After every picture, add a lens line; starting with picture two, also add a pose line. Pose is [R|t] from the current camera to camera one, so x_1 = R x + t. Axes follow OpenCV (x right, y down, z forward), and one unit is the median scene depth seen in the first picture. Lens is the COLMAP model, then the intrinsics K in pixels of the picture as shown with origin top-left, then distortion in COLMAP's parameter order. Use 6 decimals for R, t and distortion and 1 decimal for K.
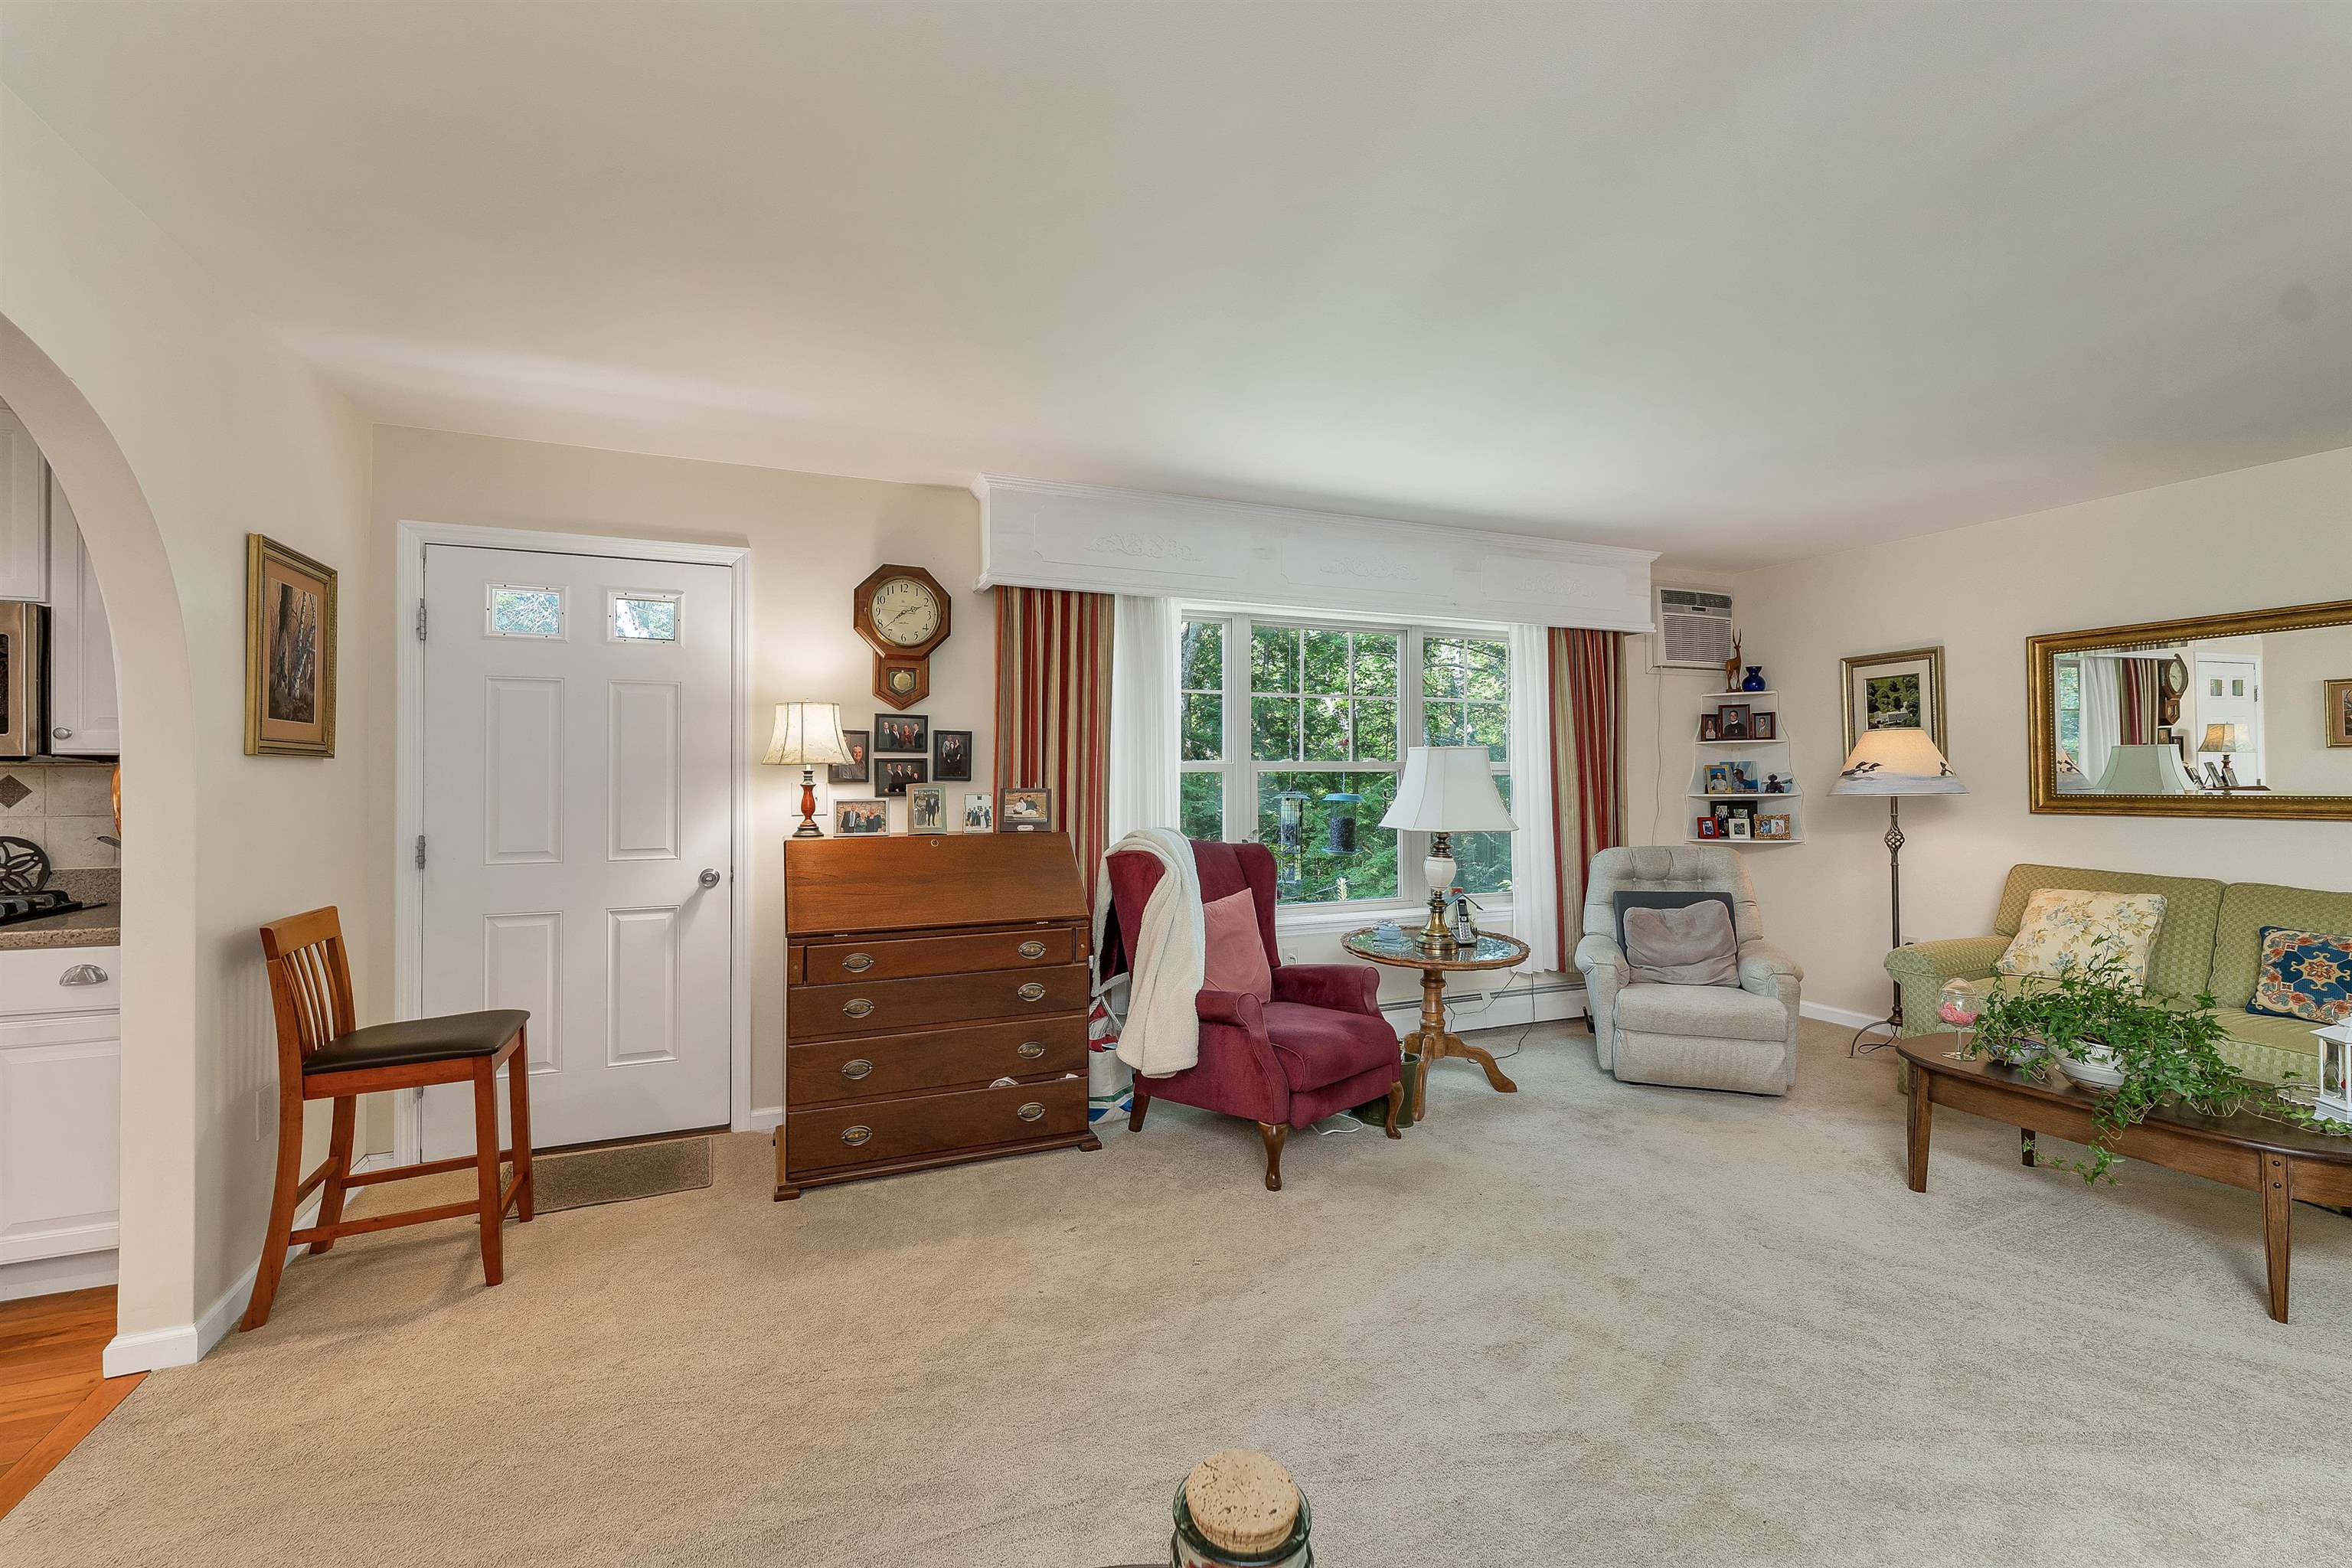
lens RADIAL K [[979.1, 0, 1172.8], [0, 979.1, 767.0], [0, 0, 1]] dist [0.009760, -0.000054]
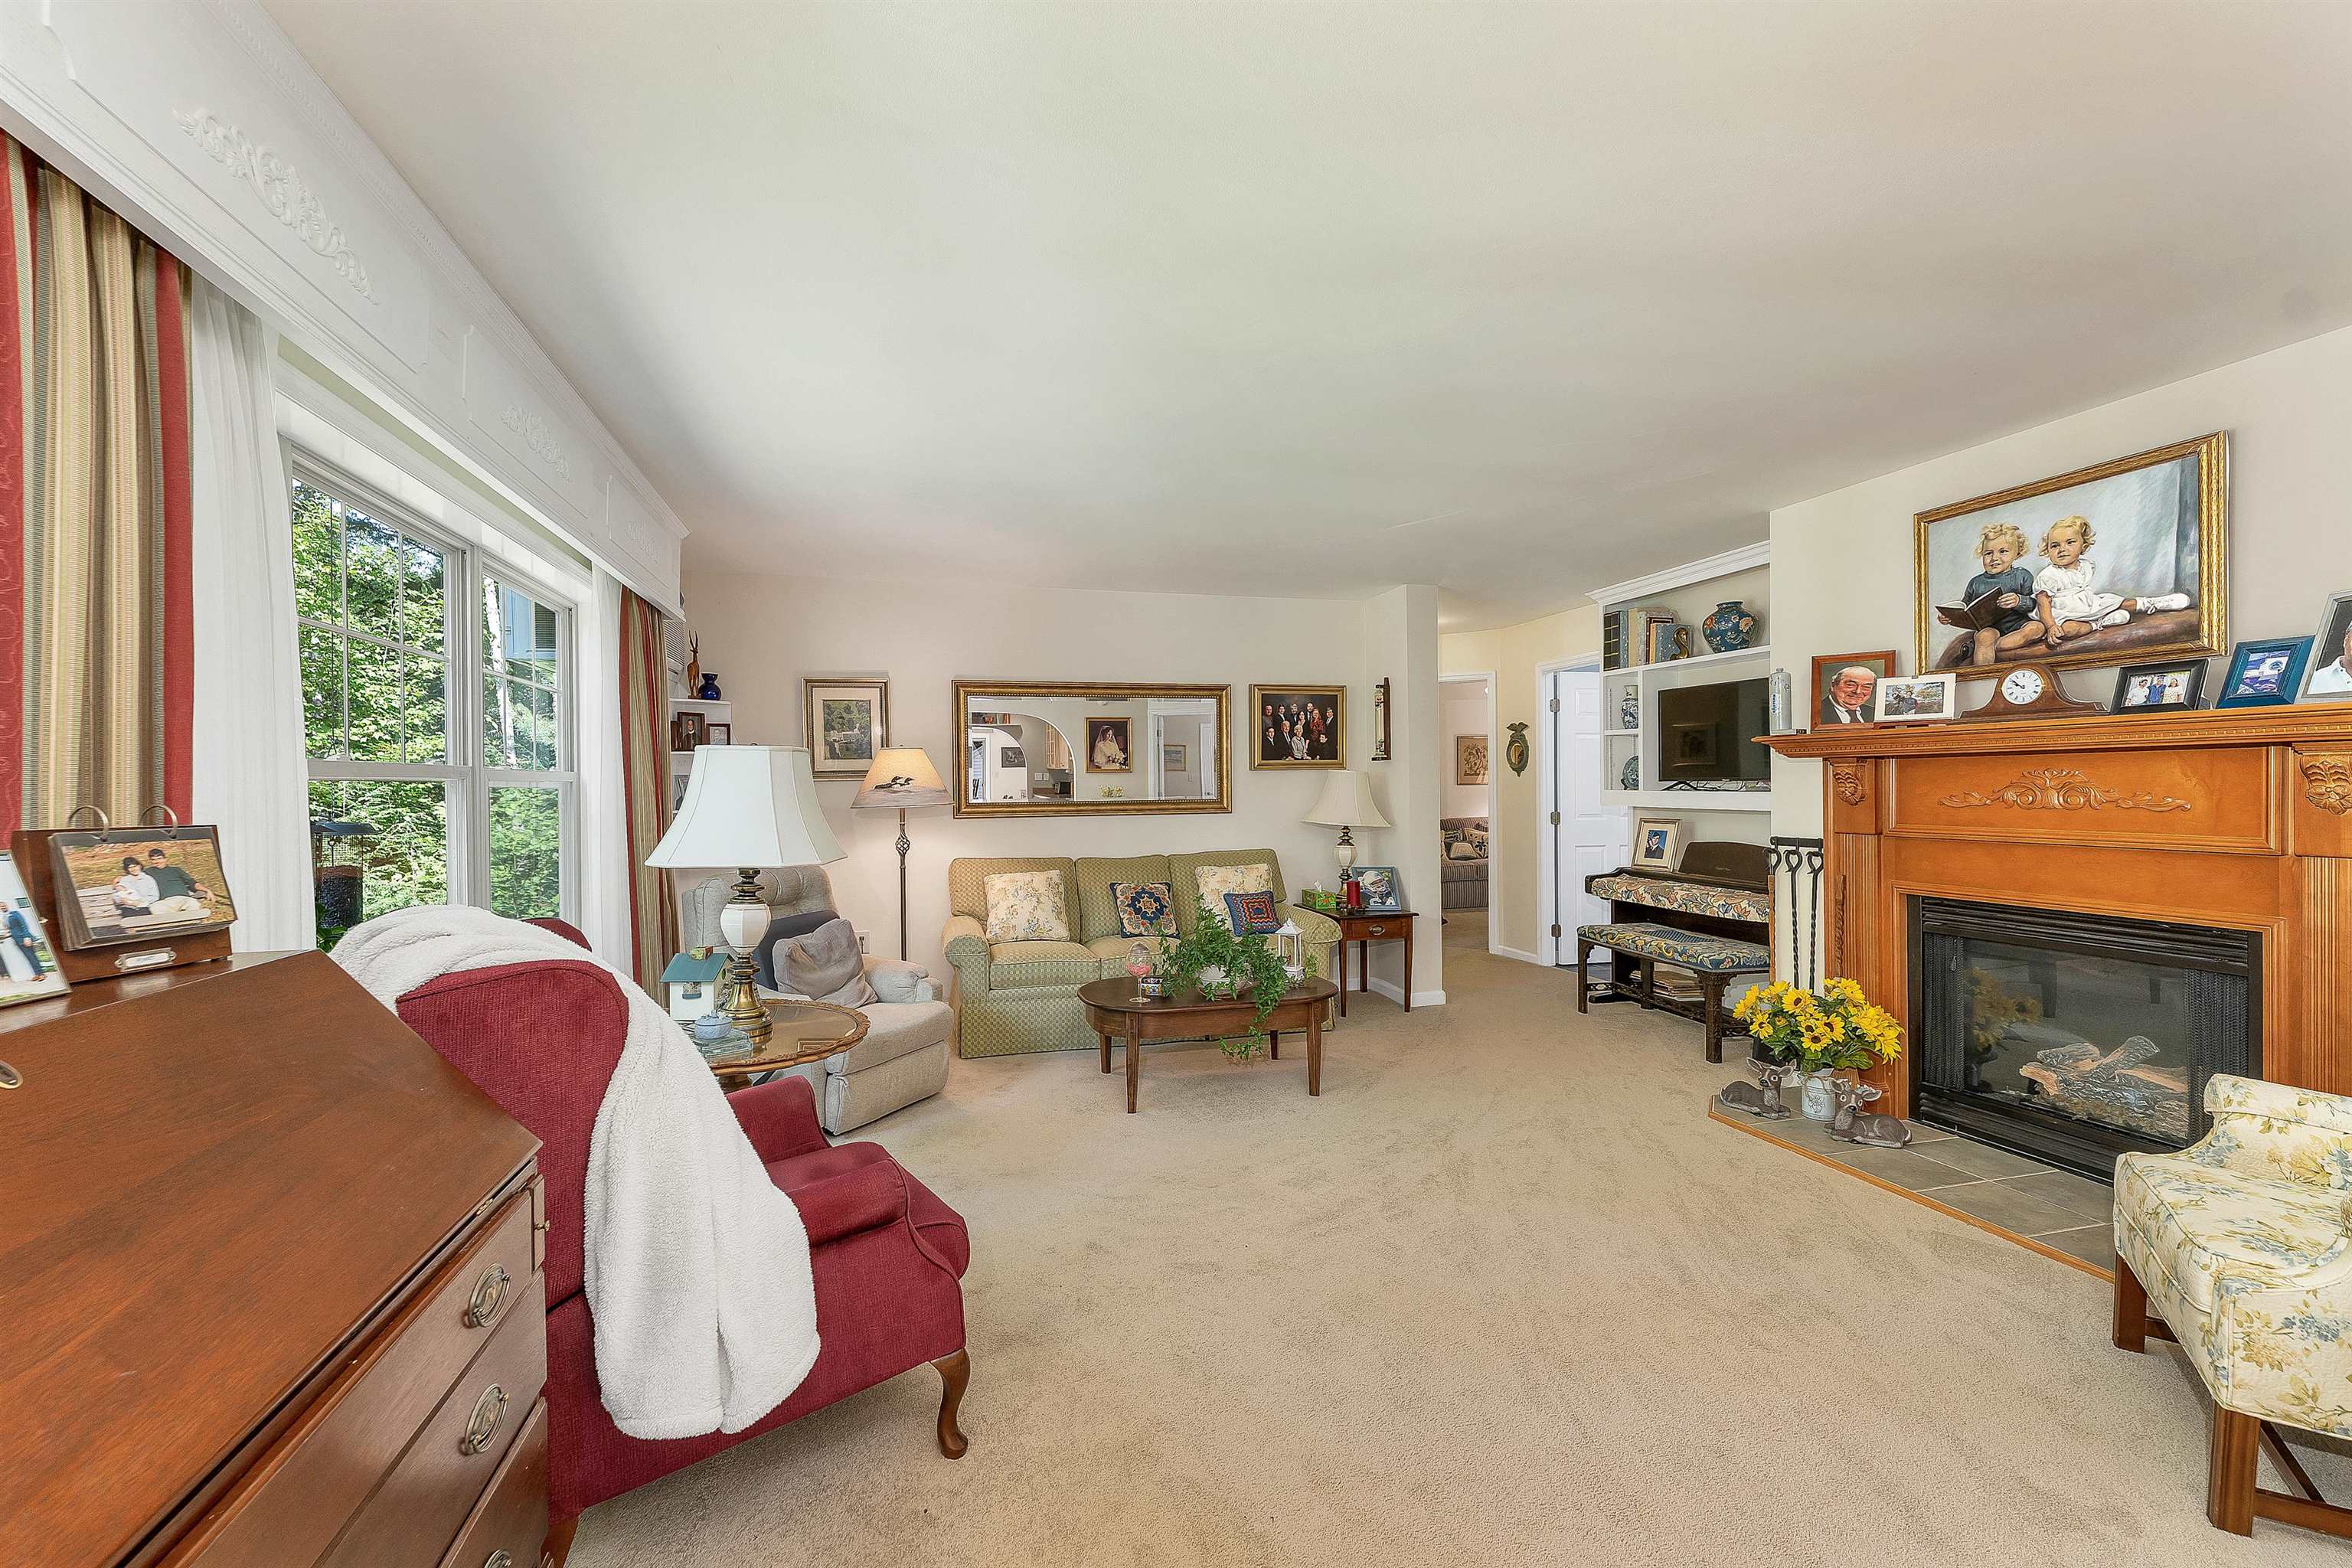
lens RADIAL K [[980.8, 0, 1165.3], [0, 980.8, 786.1], [0, 0, 1]] dist [0.001137, -0.000264]
pose [[0.145673, 0.002283, 0.989330, -0.391829], [-0.003185, 0.999993, -0.001839, 0.007913], [-0.989328, -0.002883, 0.145679, 0.615856]]
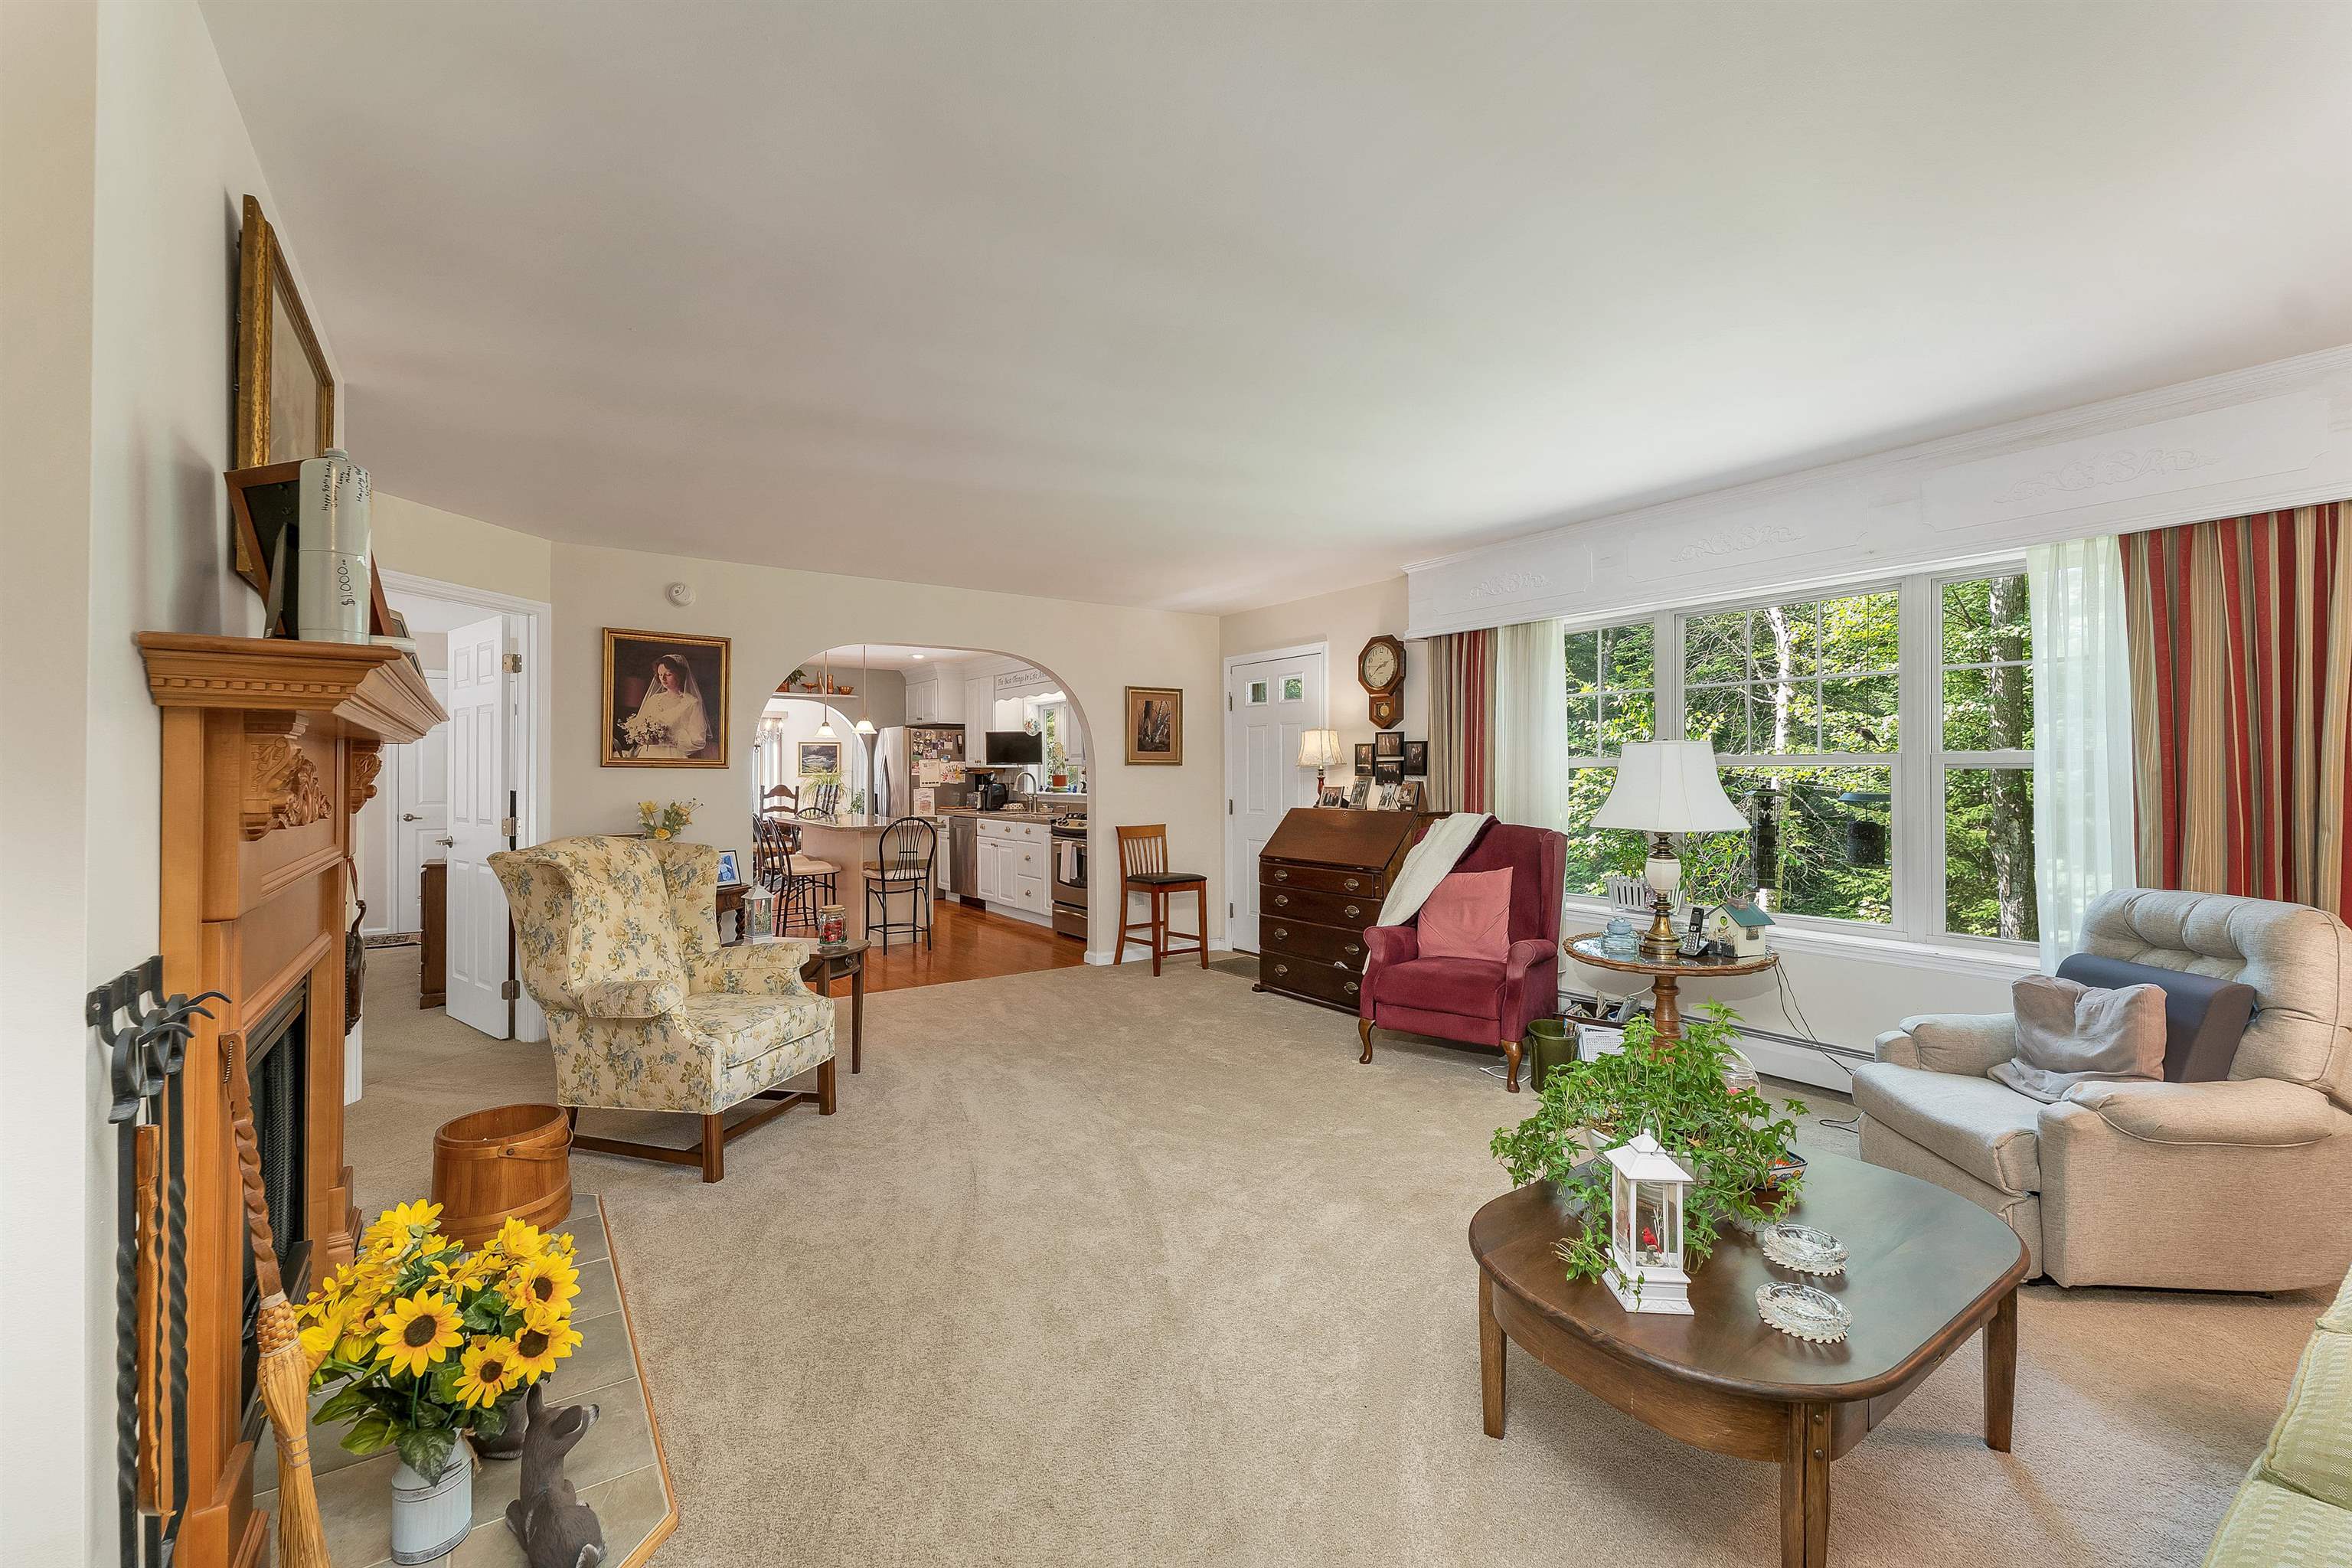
lens RADIAL K [[980.8, 0, 1165.3], [0, 980.8, 786.1], [0, 0, 1]] dist [0.001137, -0.000264]
pose [[0.196809, 0.014278, -0.980338, 1.129903], [0.013699, 0.999756, 0.017311, -0.000620], [0.980346, -0.016837, 0.196565, 0.348497]]
